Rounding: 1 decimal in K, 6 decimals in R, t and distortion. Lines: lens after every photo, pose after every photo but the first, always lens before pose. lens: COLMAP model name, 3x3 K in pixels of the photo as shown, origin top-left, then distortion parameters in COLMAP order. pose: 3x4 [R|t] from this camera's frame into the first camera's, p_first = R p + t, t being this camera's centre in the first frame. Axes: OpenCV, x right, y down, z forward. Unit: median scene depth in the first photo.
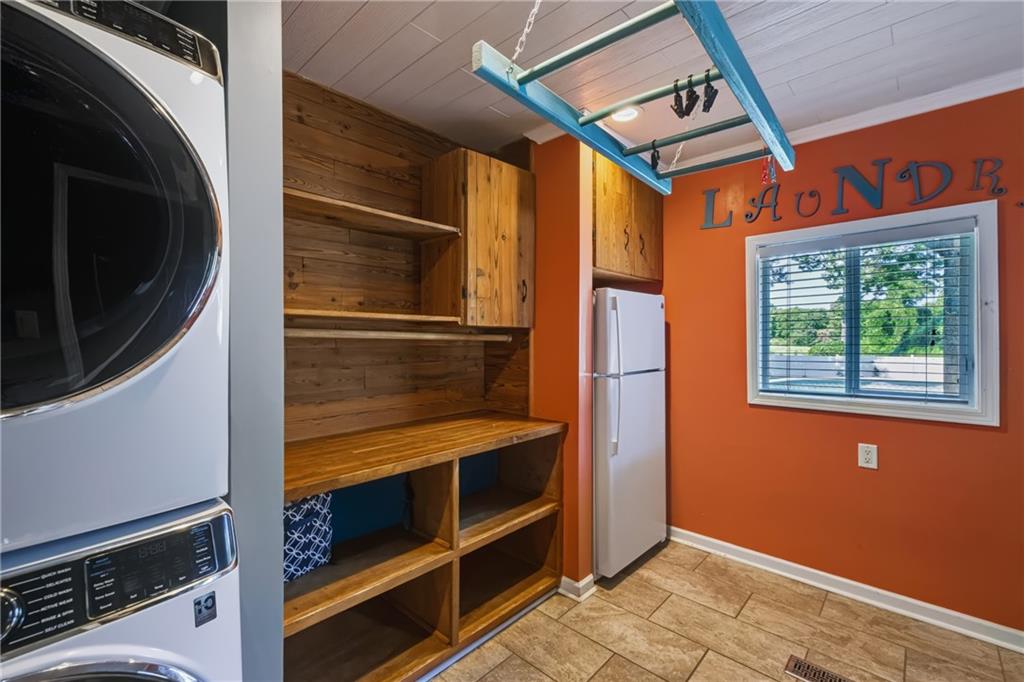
lens RADIAL K [[447.2, 0, 509.6], [0, 447.2, 341.0], [0, 0, 1]] dist [0.005380, 0.001016]
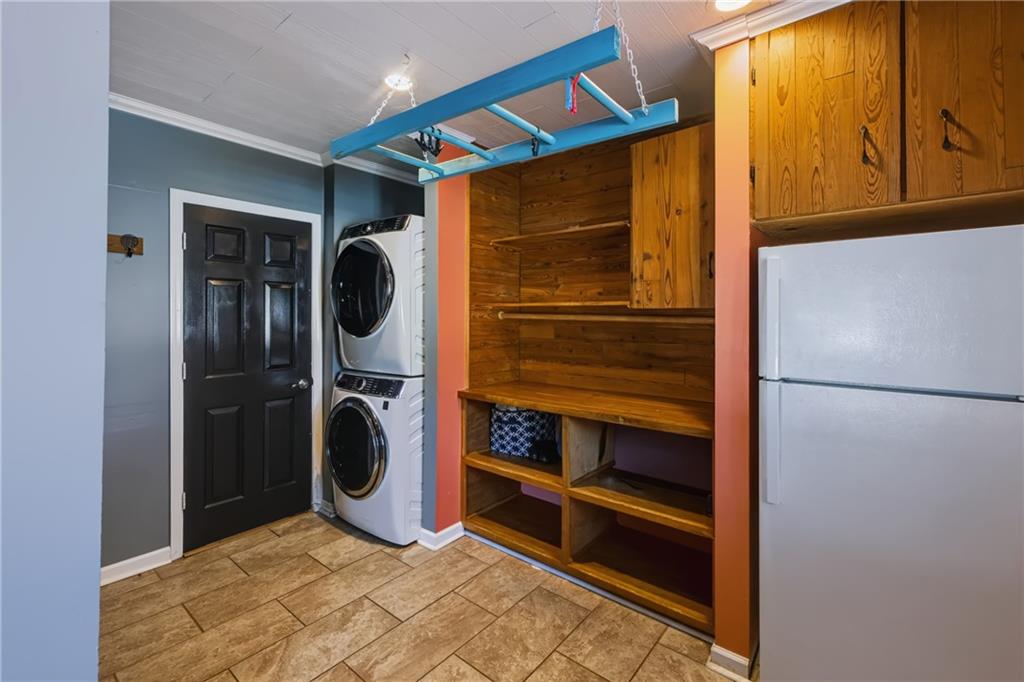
lens RADIAL K [[447.2, 0, 487.6], [0, 447.2, 313.0], [0, 0, 1]] dist [0.005380, 0.001016]
pose [[0.040344, -0.009654, -0.999139, 0.948169], [-0.013385, 0.999858, -0.010201, -0.008631], [0.999096, 0.013785, 0.040209, 0.606014]]
